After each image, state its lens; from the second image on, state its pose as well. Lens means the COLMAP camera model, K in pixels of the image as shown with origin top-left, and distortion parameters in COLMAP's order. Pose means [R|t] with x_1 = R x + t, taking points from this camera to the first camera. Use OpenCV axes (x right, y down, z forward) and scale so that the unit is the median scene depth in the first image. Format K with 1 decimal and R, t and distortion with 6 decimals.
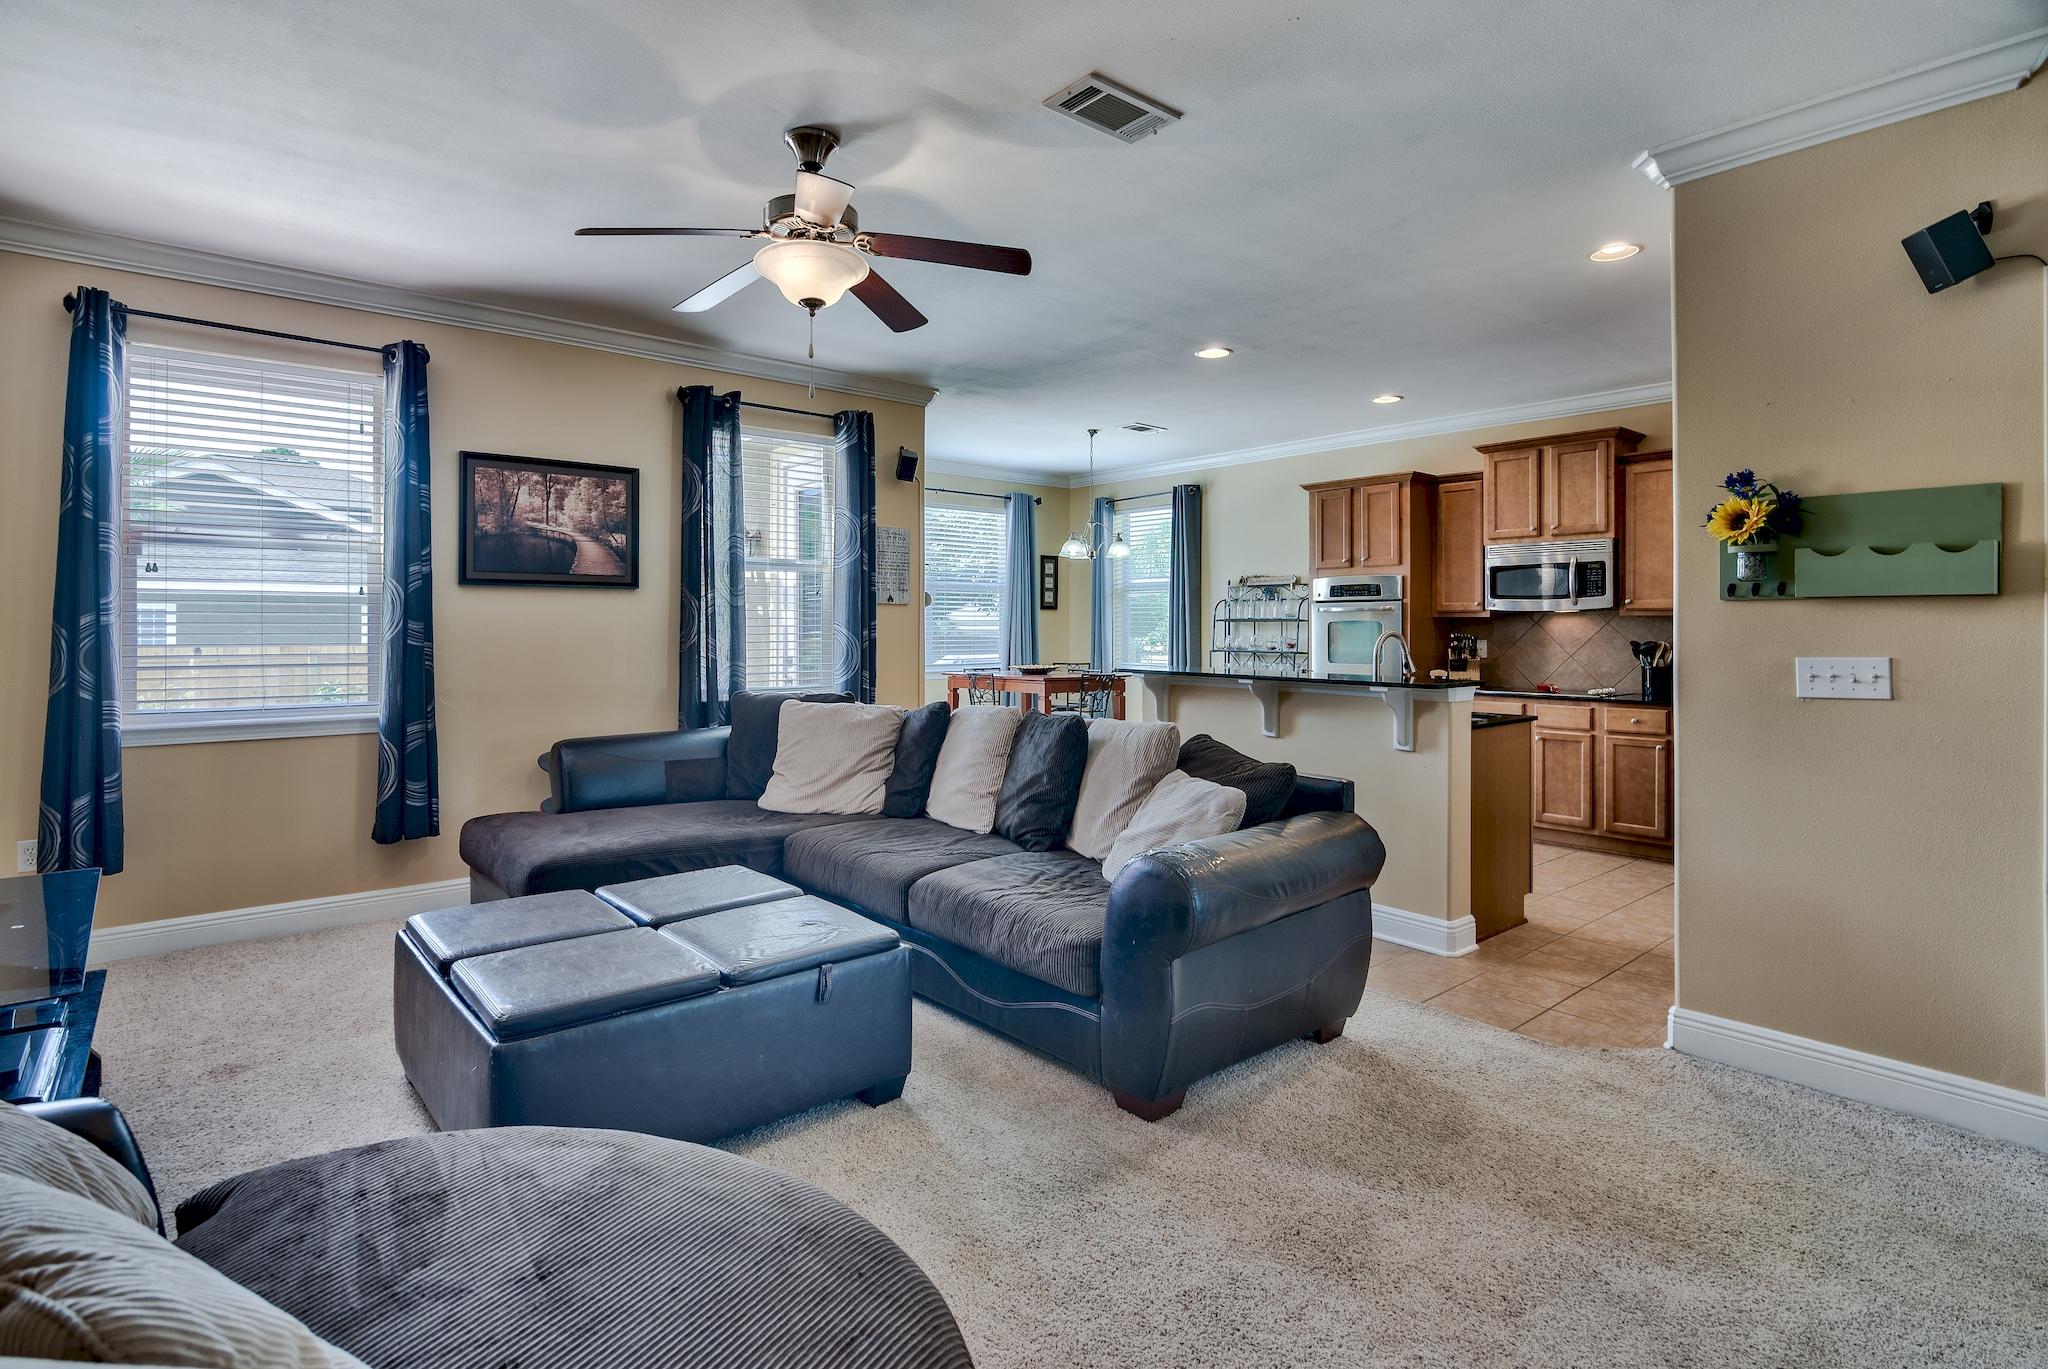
lens RADIAL K [[1002.9, 0, 998.9], [0, 1002.9, 626.3], [0, 0, 1]] dist [-0.006172, 0.001203]
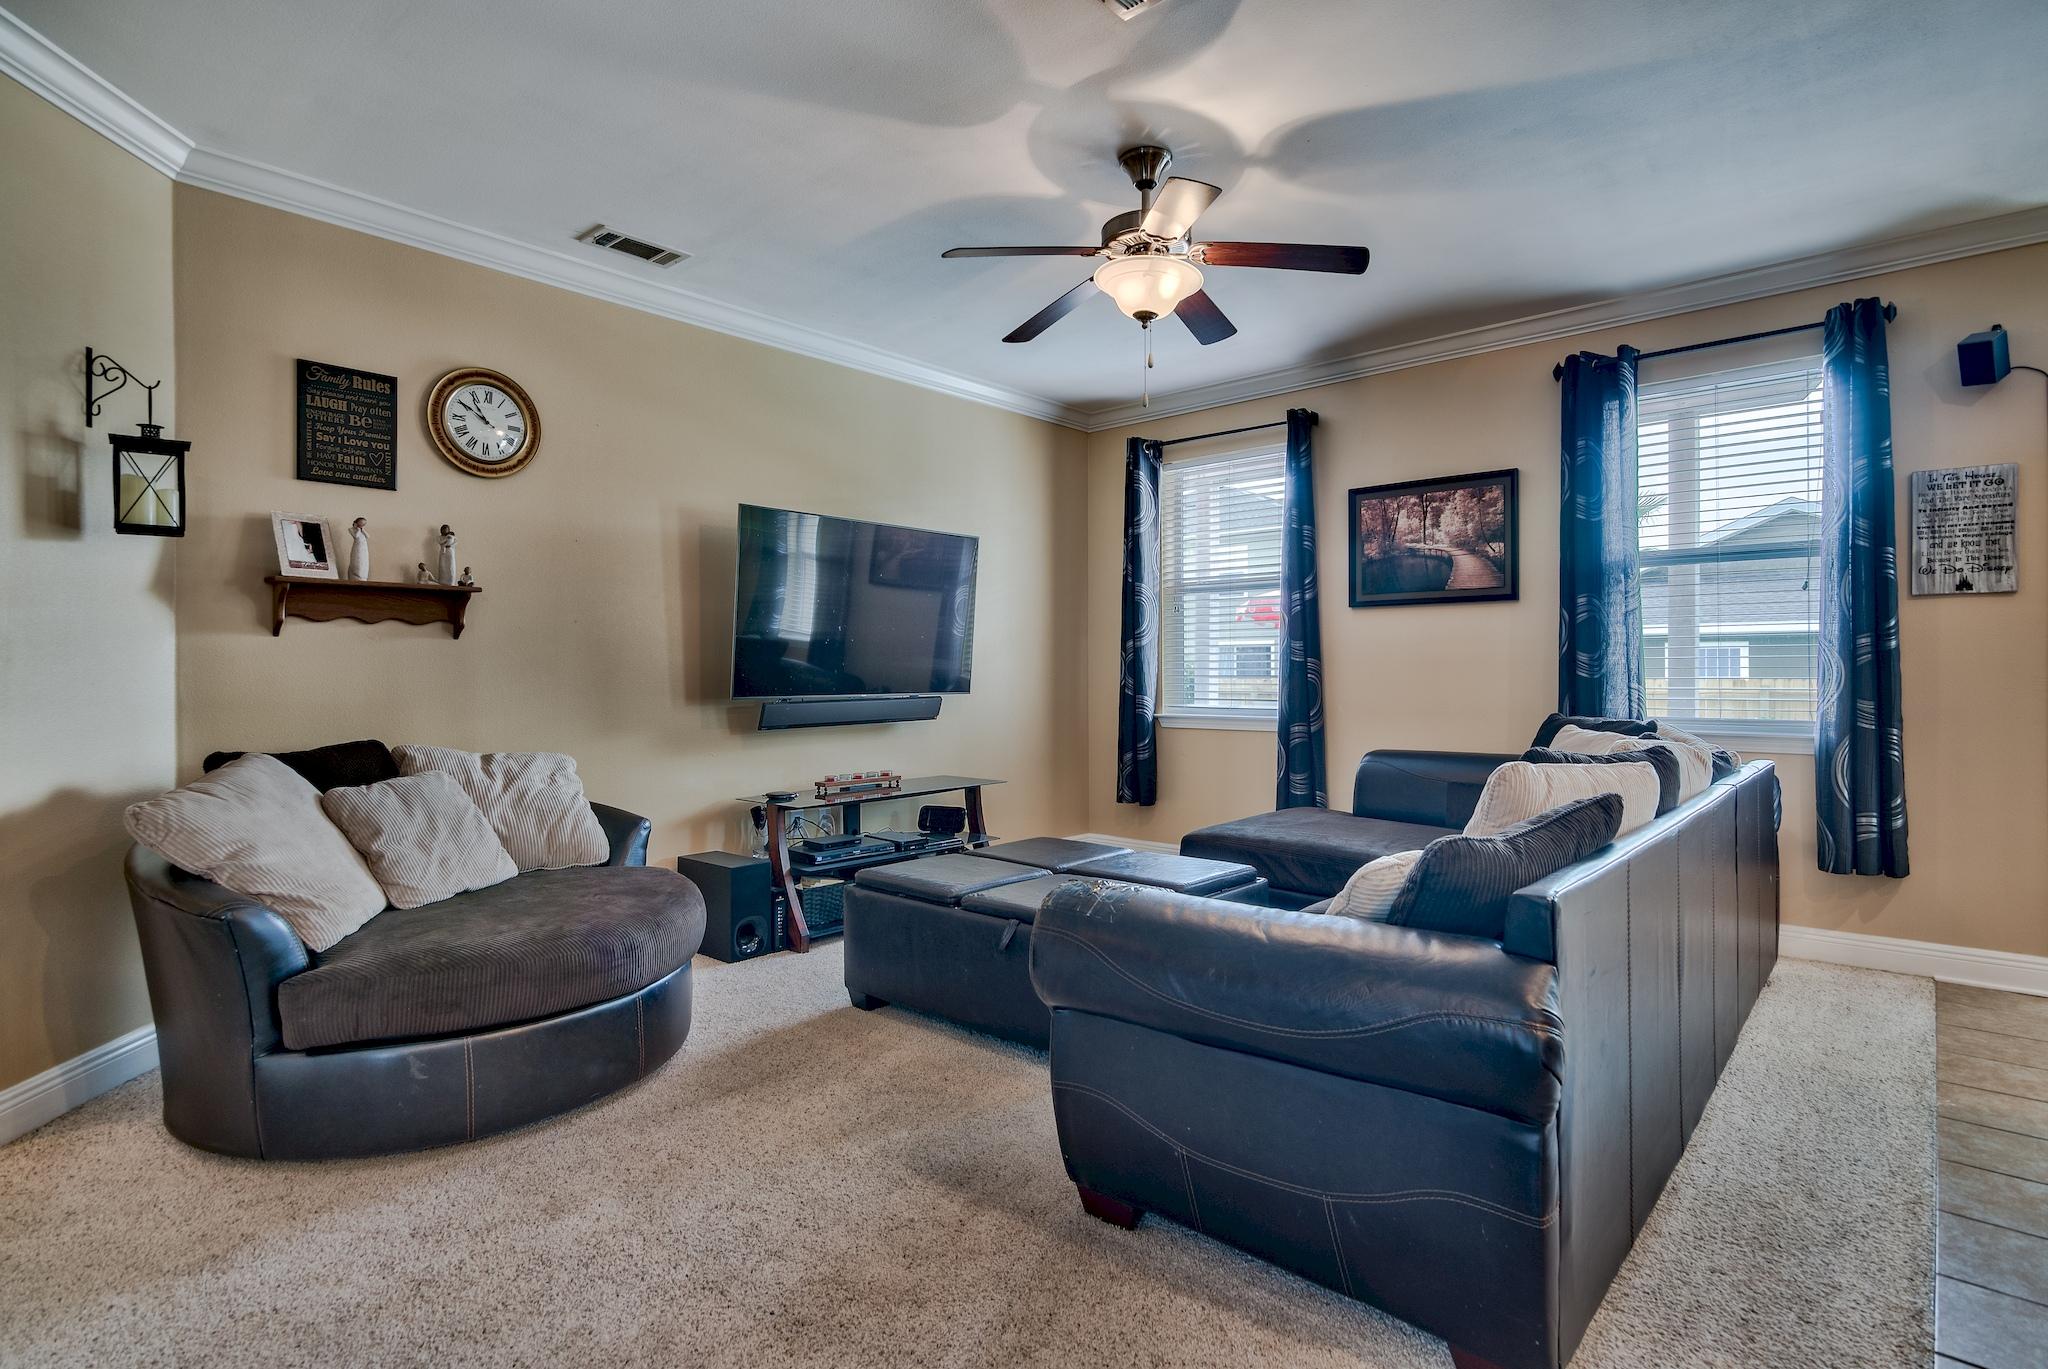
lens RADIAL K [[1002.9, 0, 1018.2], [0, 1002.9, 666.4], [0, 0, 1]] dist [-0.006172, 0.001203]
pose [[0.139987, -0.006222, -0.990134, 0.410139], [-0.000581, 0.999980, -0.006366, 0.025188], [0.990153, 0.001467, 0.139981, 0.358918]]
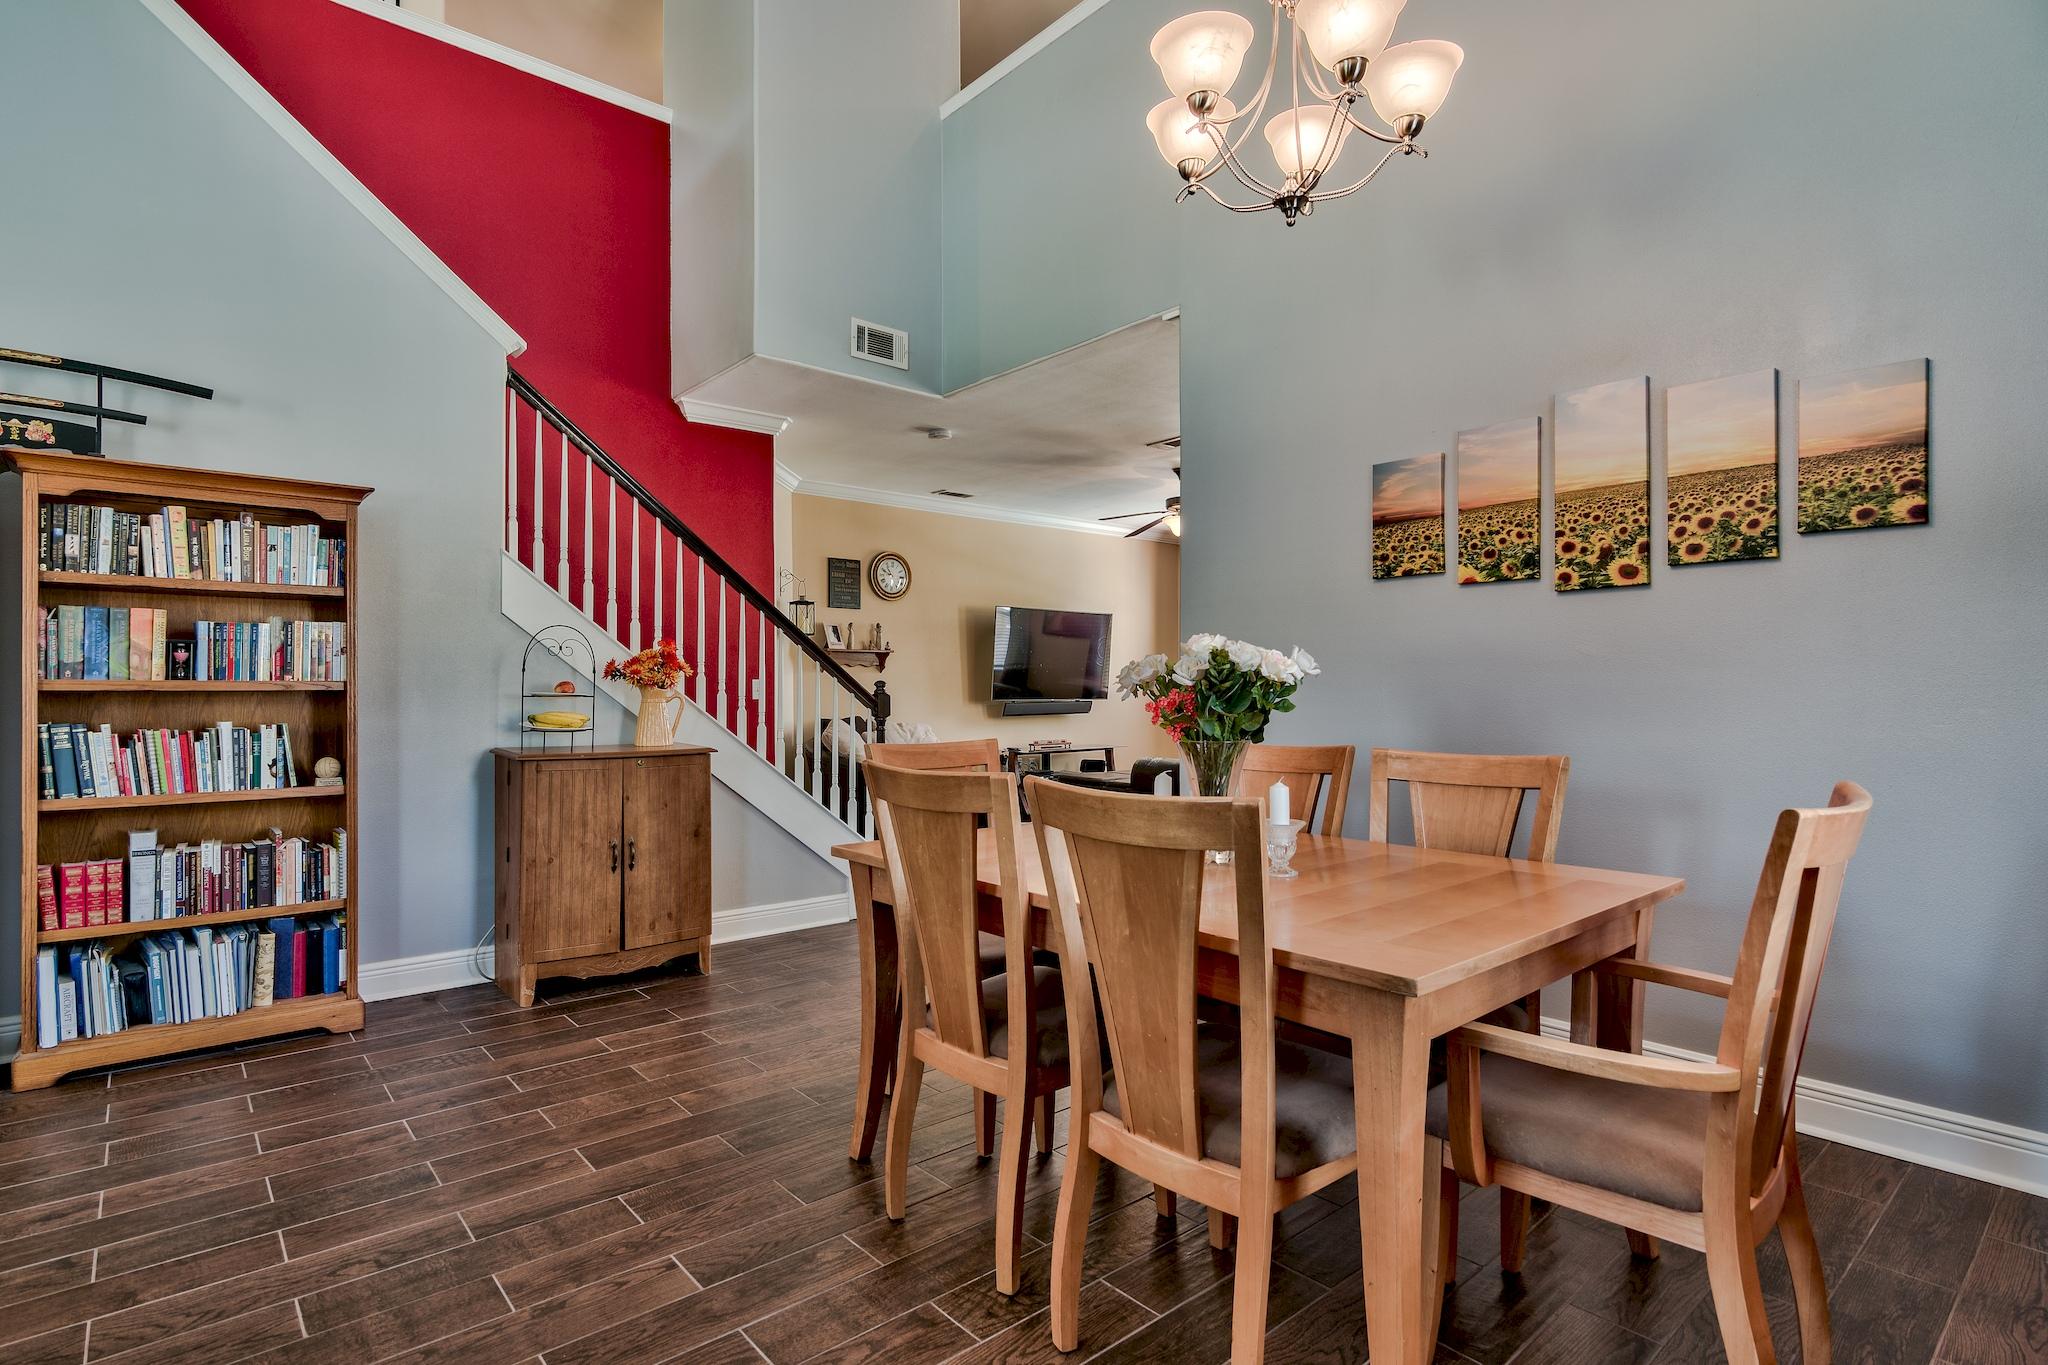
lens RADIAL K [[1002.9, 0, 1021.1], [0, 1002.9, 692.6], [0, 0, 1]] dist [-0.006172, 0.001203]
pose [[0.013501, 0.004269, -0.999900, 1.144284], [0.000066, 0.999991, 0.004270, 0.025946], [0.999909, -0.000123, 0.013501, 0.279473]]
